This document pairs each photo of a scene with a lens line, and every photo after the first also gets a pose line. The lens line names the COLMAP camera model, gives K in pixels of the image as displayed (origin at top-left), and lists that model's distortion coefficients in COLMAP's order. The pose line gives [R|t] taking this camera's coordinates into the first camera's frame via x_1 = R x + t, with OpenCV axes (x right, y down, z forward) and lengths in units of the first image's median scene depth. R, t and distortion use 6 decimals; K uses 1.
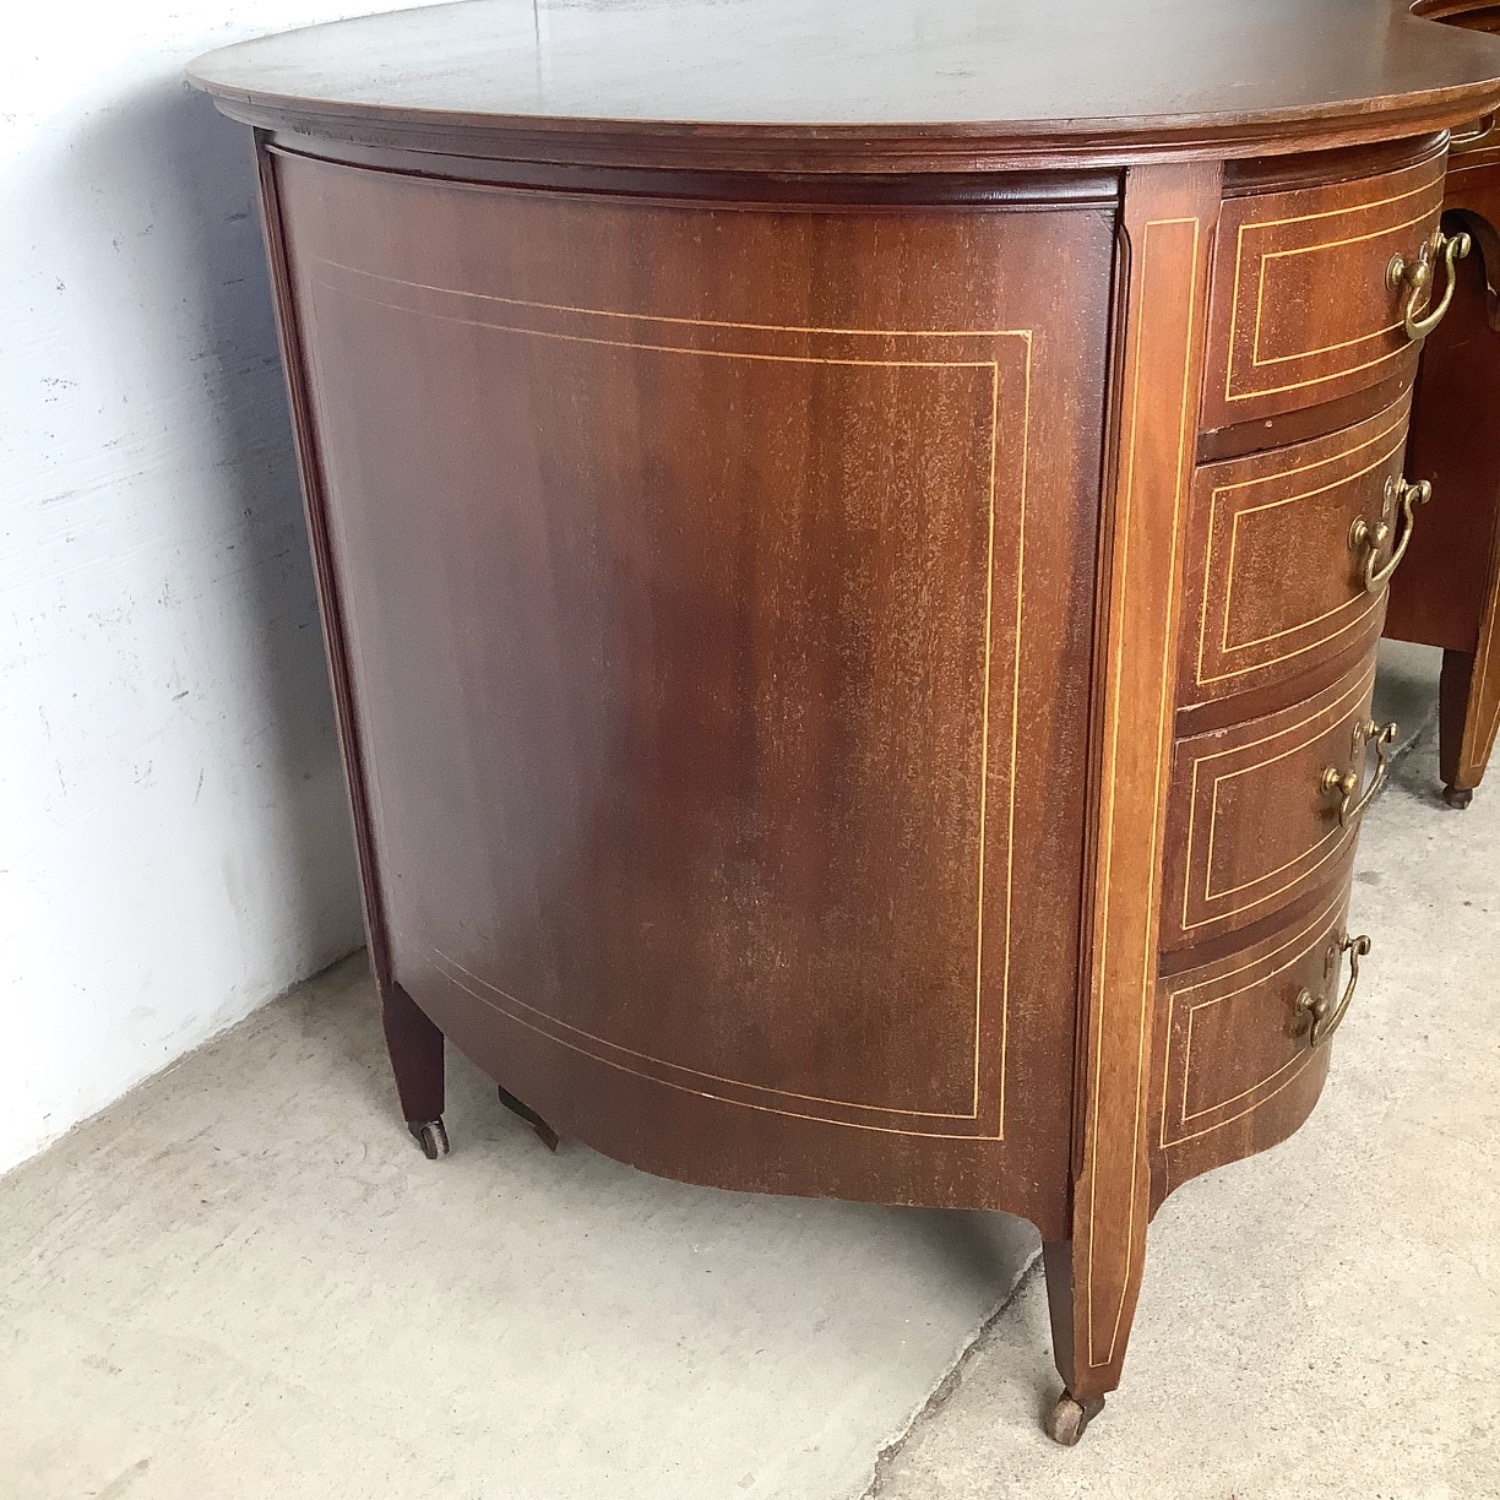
lens RADIAL K [[1842.4, 0, 750.5], [0, 1842.4, 740.8], [0, 0, 1]] dist [0.058539, 0.000000]
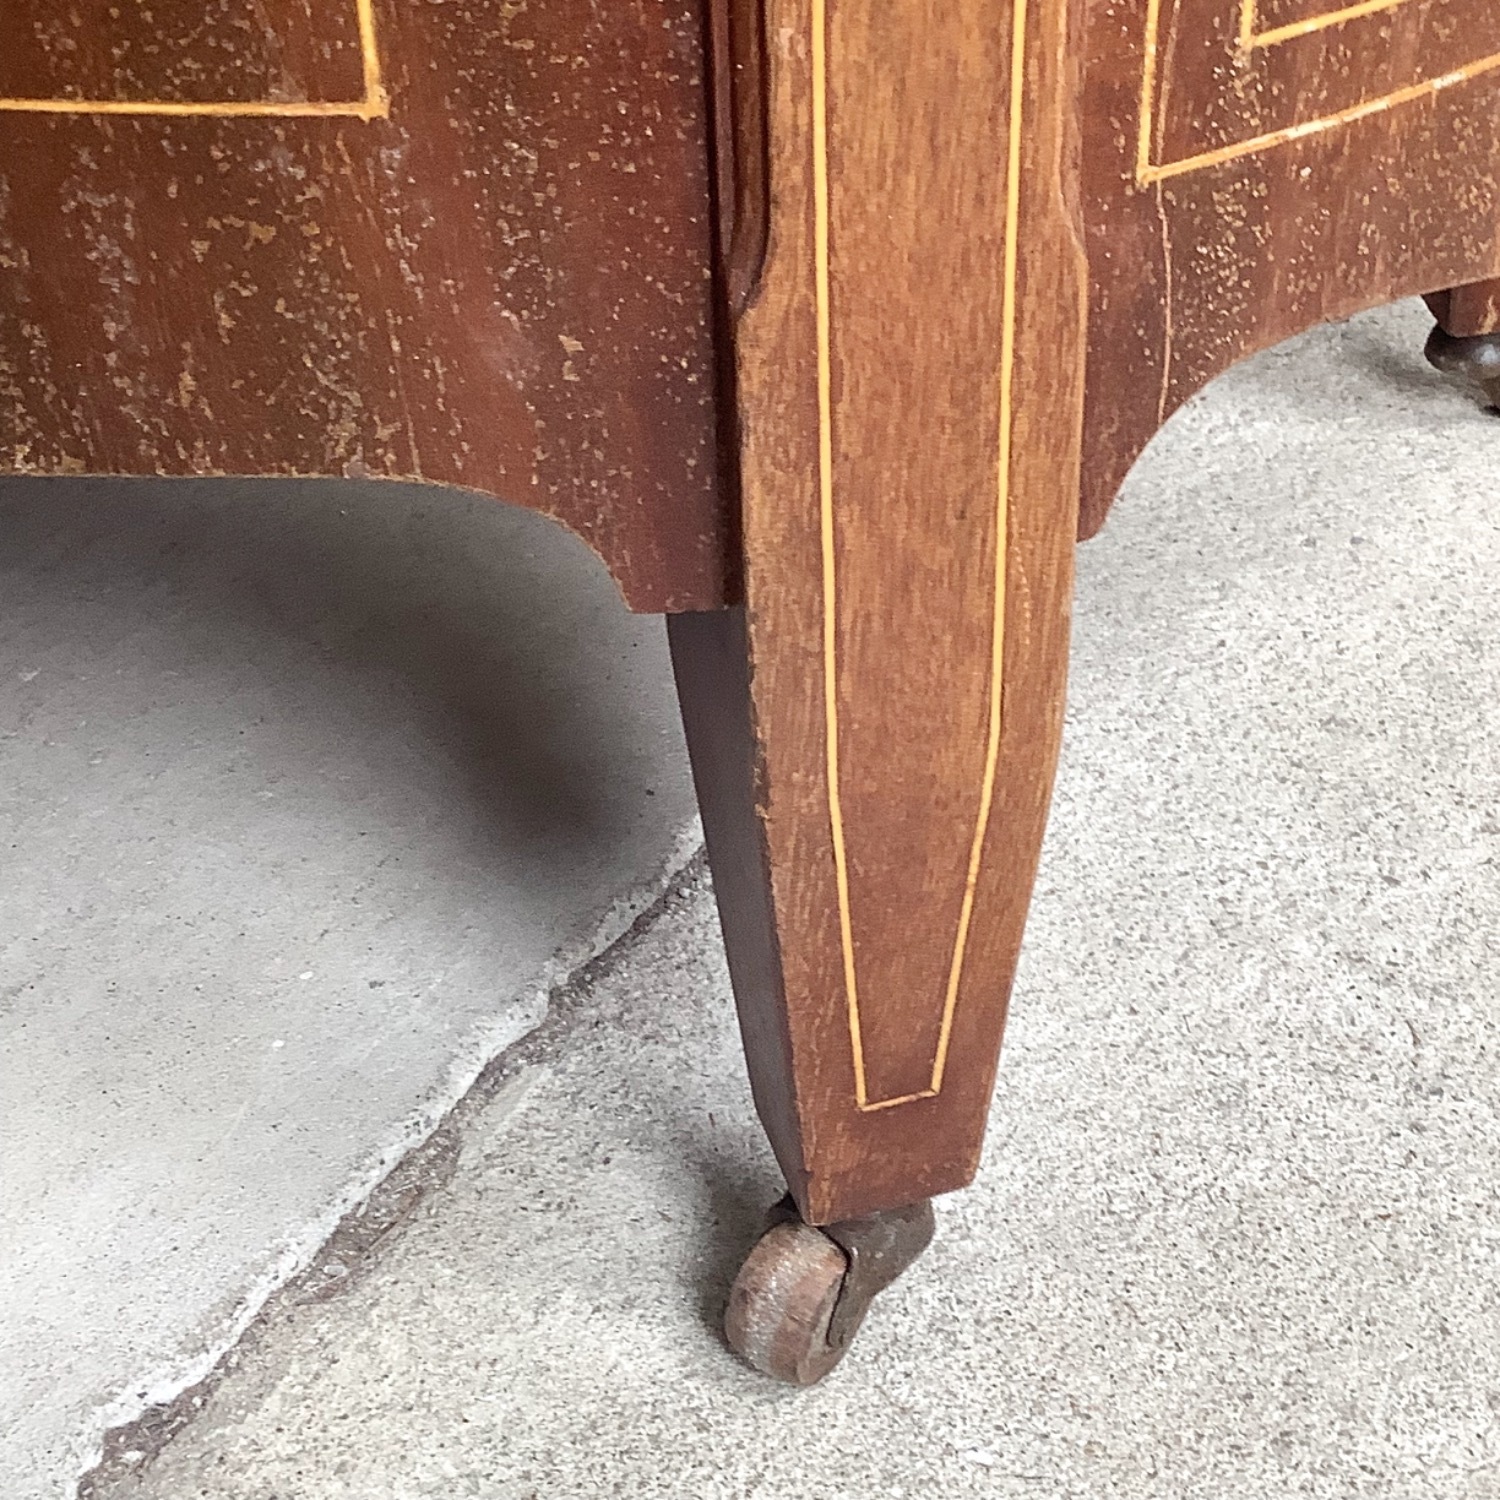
lens RADIAL K [[2509.2, 0, 748.2], [0, 2509.2, 752.8], [0, 0, 1]] dist [0.132742, 0.000000]
pose [[0.999234, -0.026277, 0.029007, 0.154280], [0.020083, 0.980344, 0.196269, 0.213538], [-0.033594, -0.195536, 0.980121, 0.649719]]
